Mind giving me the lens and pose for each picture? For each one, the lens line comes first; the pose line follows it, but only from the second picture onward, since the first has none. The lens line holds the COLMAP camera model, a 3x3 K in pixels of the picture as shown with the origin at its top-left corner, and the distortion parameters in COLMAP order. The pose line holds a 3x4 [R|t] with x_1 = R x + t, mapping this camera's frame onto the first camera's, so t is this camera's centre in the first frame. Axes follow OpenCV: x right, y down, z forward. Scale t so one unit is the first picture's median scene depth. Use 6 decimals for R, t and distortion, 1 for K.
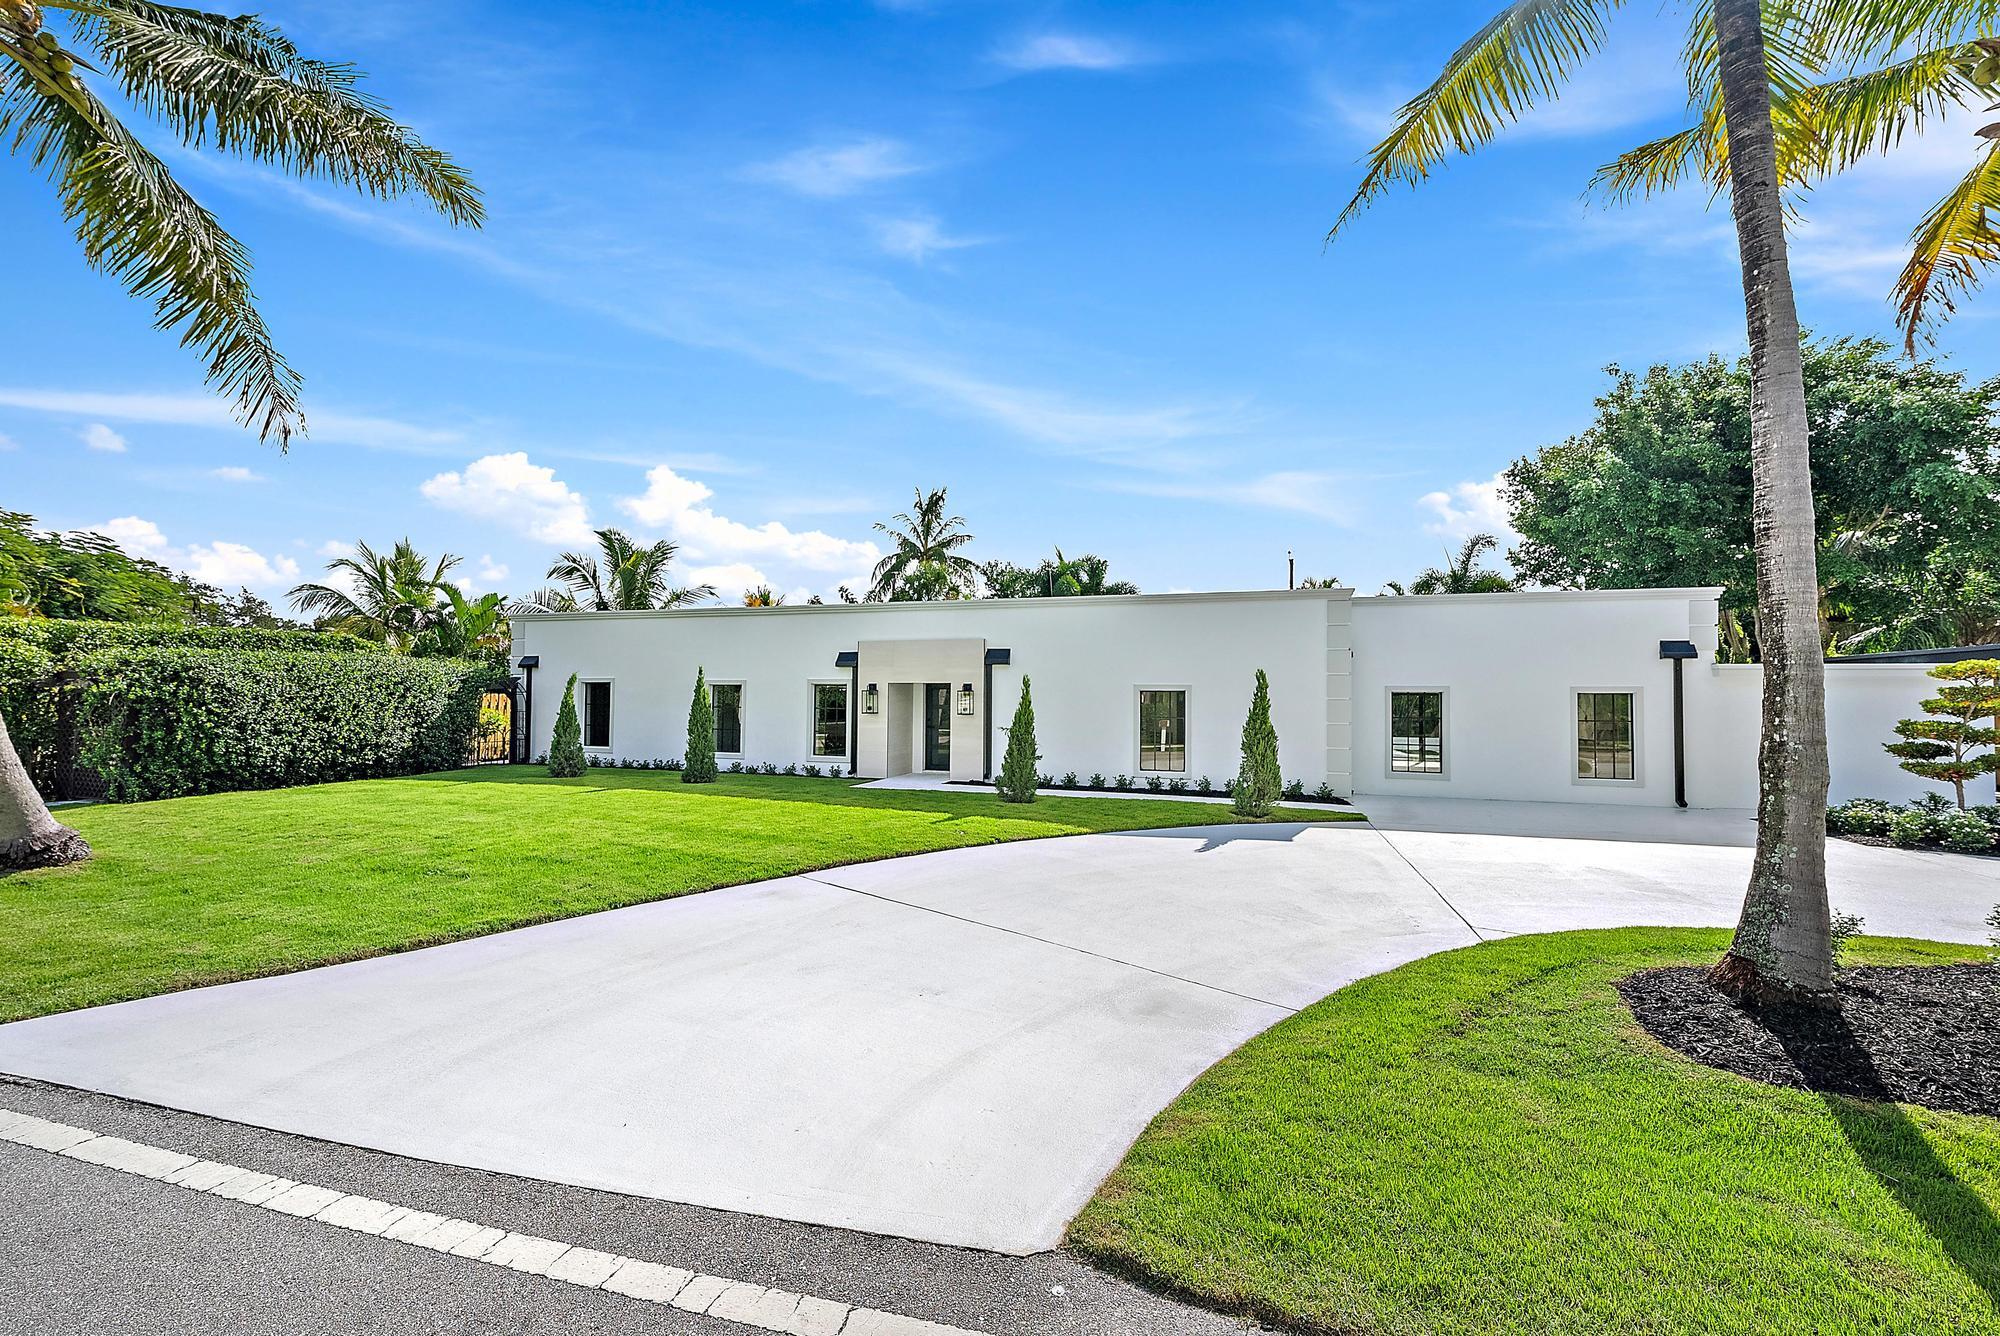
lens RADIAL K [[793.6, 0, 999.6], [0, 793.6, 674.9], [0, 0, 1]] dist [-0.013826, 0.001257]
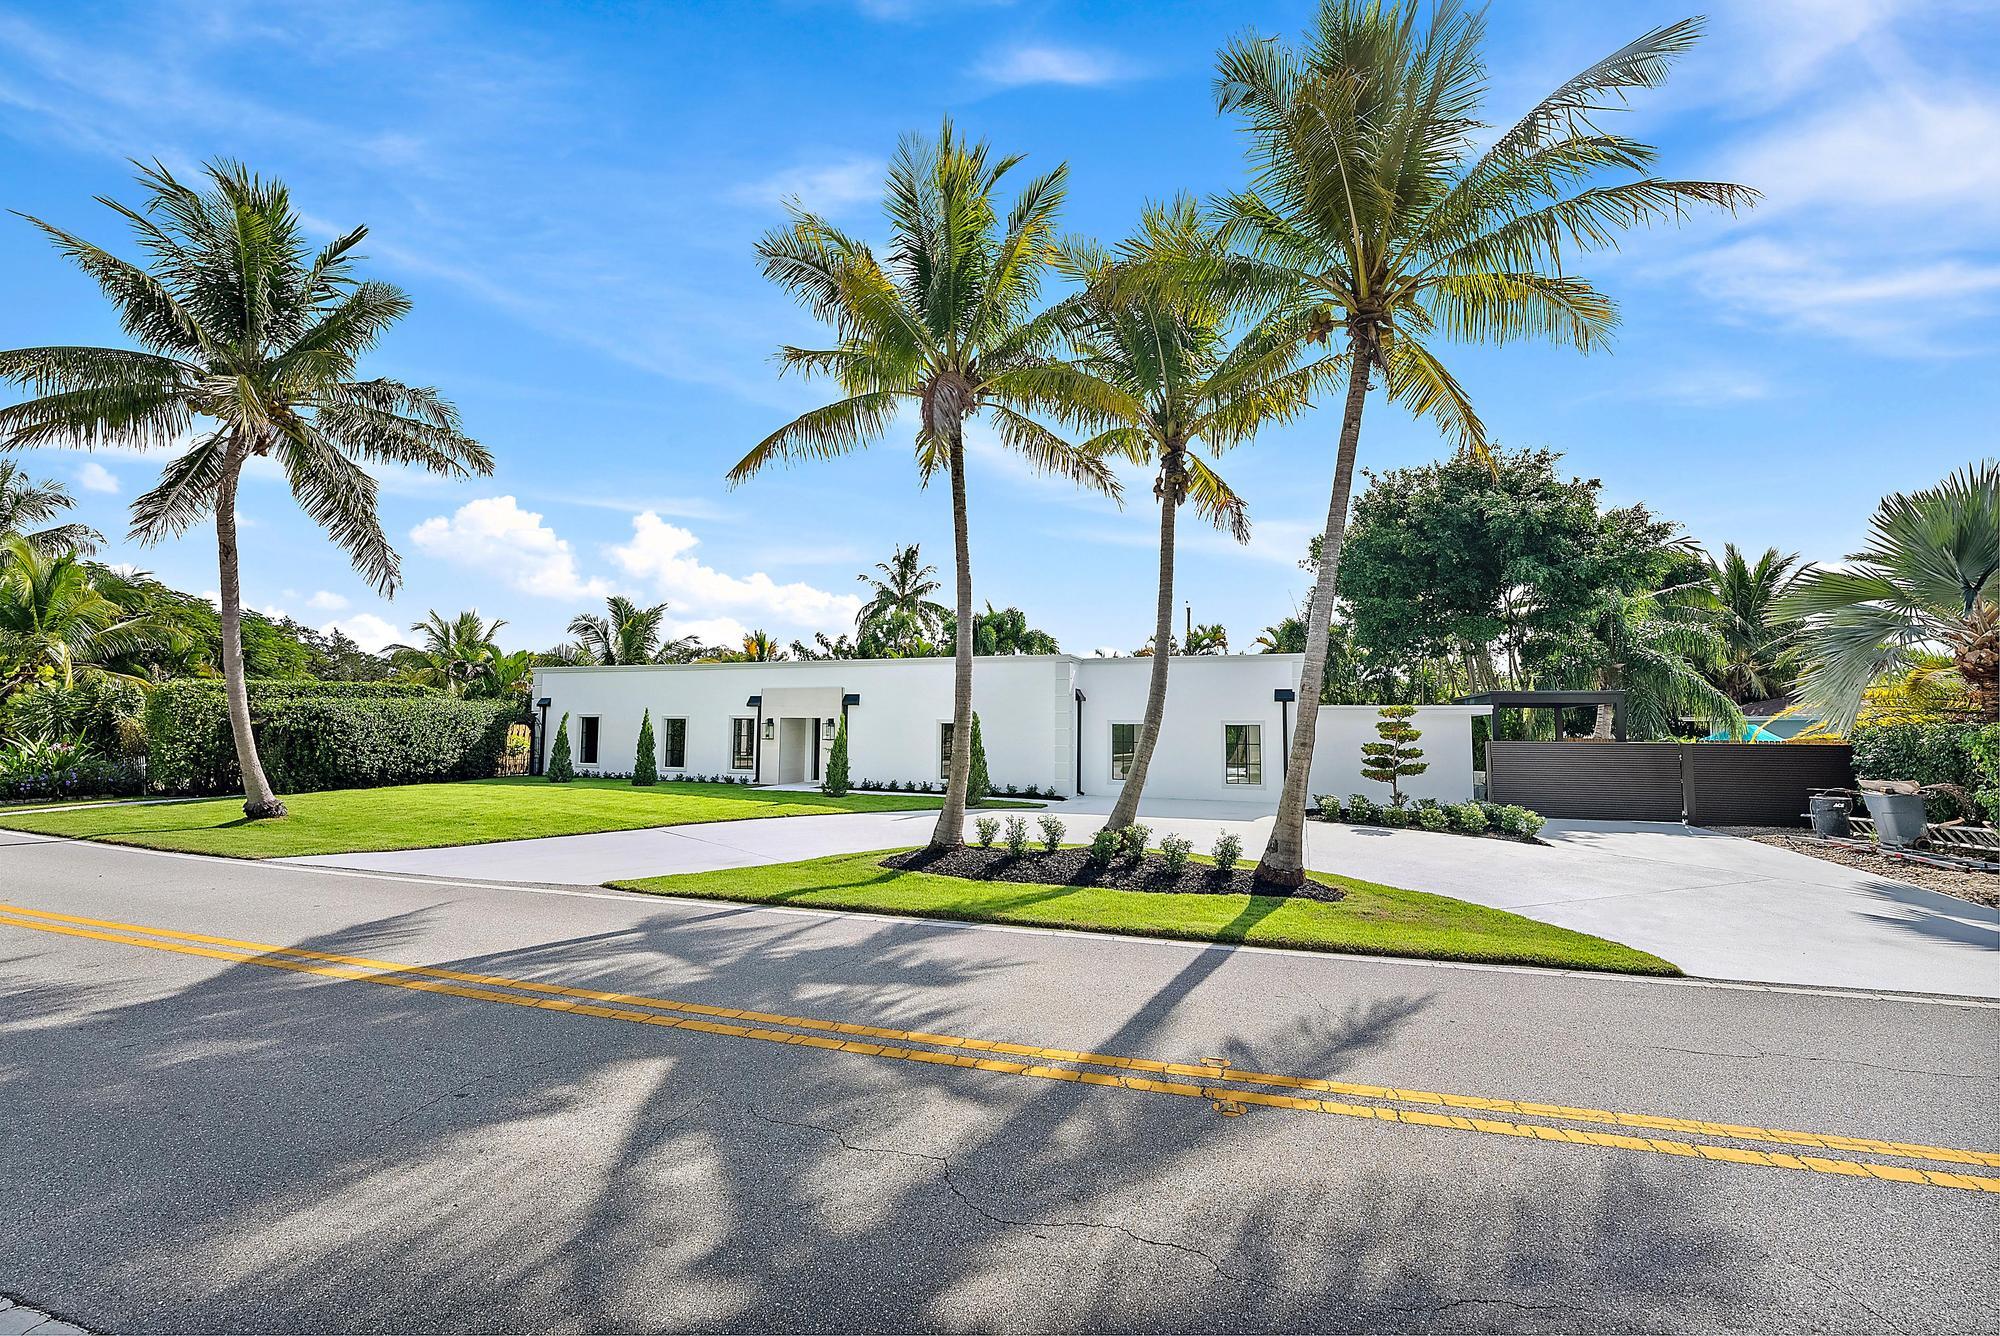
lens RADIAL K [[793.6, 0, 1001.2], [0, 793.6, 656.5], [0, 0, 1]] dist [-0.013826, 0.001257]
pose [[0.998368, -0.006921, -0.056695, 0.324329], [0.003835, 0.998514, -0.054358, -0.020099], [0.056987, 0.054052, 0.996911, -0.391660]]
